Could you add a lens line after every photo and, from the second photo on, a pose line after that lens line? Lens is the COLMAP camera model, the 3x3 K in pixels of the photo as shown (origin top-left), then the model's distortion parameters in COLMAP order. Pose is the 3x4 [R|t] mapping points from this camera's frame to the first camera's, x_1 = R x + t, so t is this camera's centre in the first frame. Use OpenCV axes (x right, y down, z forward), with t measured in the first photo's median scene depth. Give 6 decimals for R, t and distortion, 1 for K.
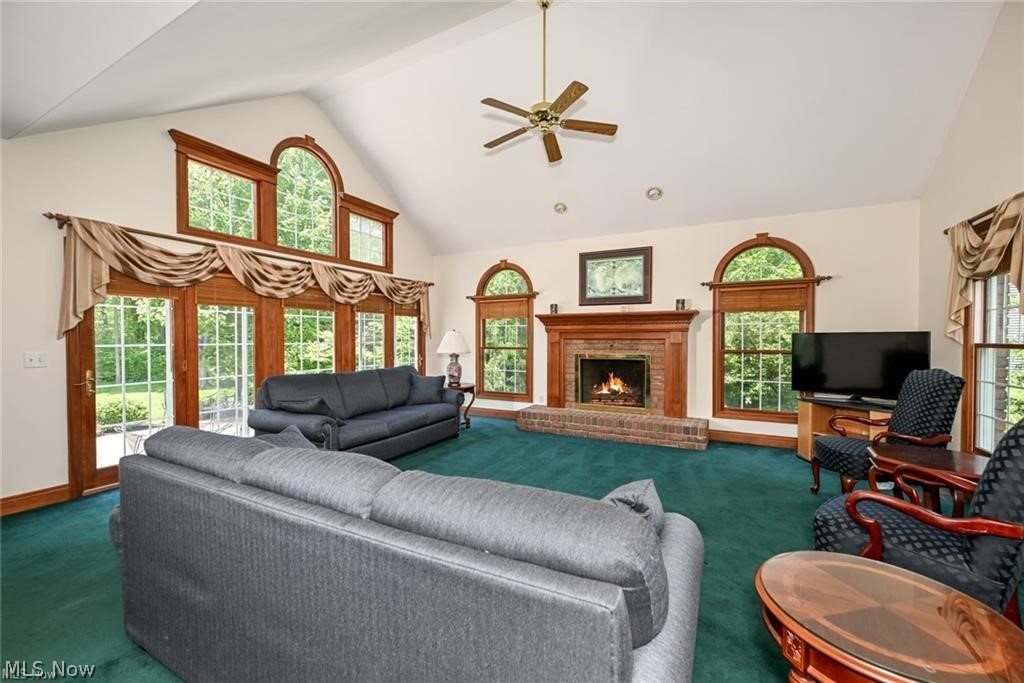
lens RADIAL K [[406.5, 0, 512.4], [0, 406.5, 343.4], [0, 0, 1]] dist [-0.000524, -0.000199]
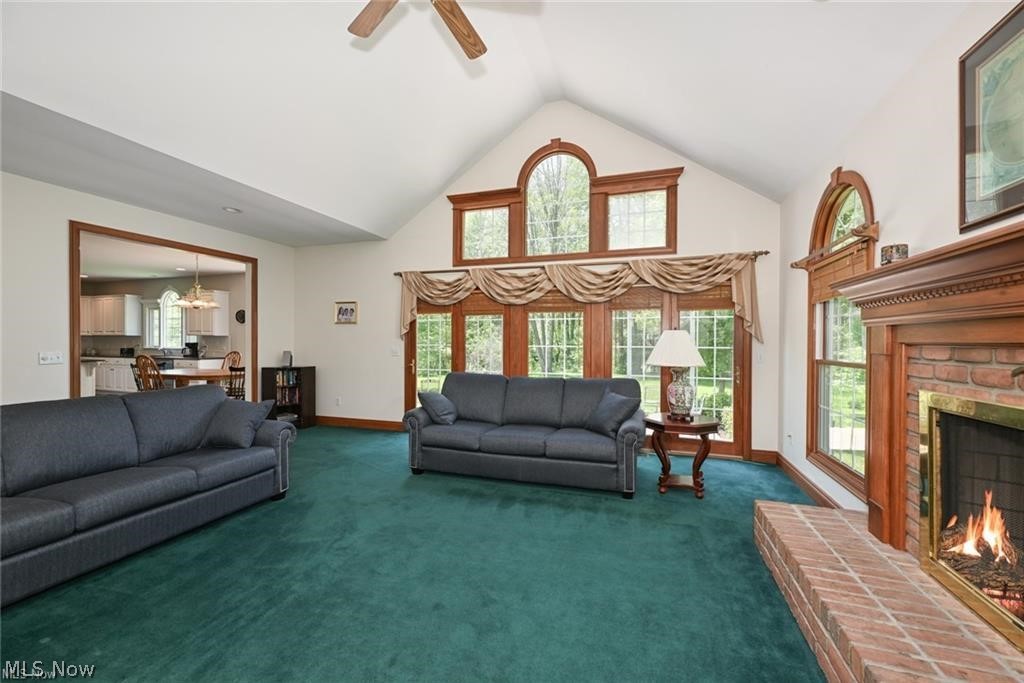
lens RADIAL K [[406.5, 0, 512.4], [0, 406.5, 343.4], [0, 0, 1]] dist [-0.000524, -0.000199]
pose [[0.176973, 0.006062, -0.984197, 0.462818], [-0.016661, 0.999856, 0.003163, -0.008794], [0.984075, 0.015838, 0.177048, 0.722903]]
